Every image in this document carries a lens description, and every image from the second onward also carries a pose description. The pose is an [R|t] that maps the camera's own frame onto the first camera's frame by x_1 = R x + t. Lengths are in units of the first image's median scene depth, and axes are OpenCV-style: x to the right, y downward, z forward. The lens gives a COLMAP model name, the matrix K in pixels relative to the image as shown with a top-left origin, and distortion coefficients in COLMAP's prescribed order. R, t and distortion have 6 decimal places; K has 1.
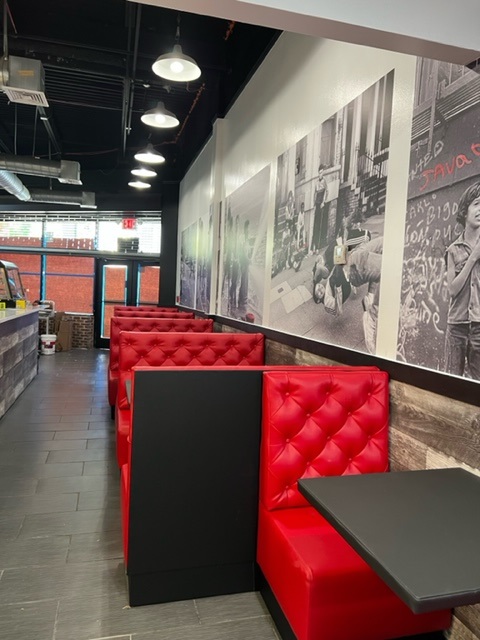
lens RADIAL K [[482.4, 0, 240.9], [0, 482.4, 318.3], [0, 0, 1]] dist [0.067047, -0.033724]
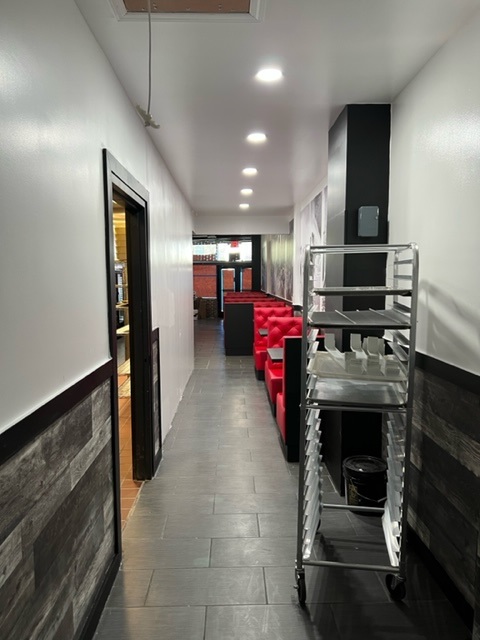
lens RADIAL K [[482.4, 0, 241.4], [0, 482.4, 322.2], [0, 0, 1]] dist [0.067047, -0.033724]
pose [[0.963712, -0.032596, -0.264948, 0.253871], [0.043602, 0.998409, 0.035763, 0.022174], [0.263361, -0.046018, 0.963599, -0.696252]]
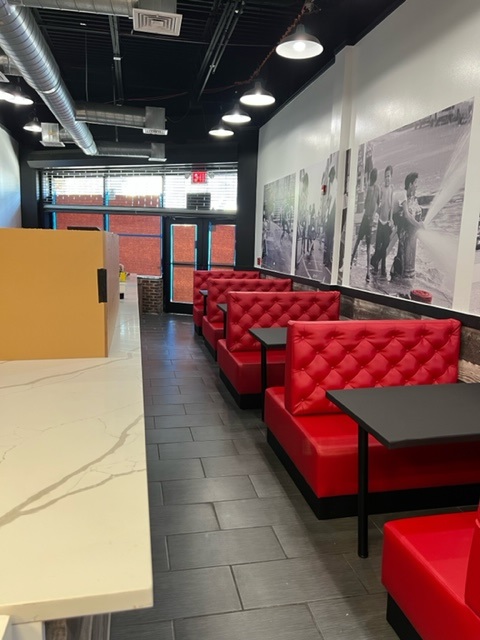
lens RADIAL K [[482.4, 0, 238.1], [0, 482.4, 316.4], [0, 0, 1]] dist [0.067047, -0.033724]
pose [[0.998240, -0.008503, -0.058689, -0.113609], [0.014174, 0.995193, 0.096900, -0.023914], [0.057582, -0.097561, 0.993562, 0.076494]]
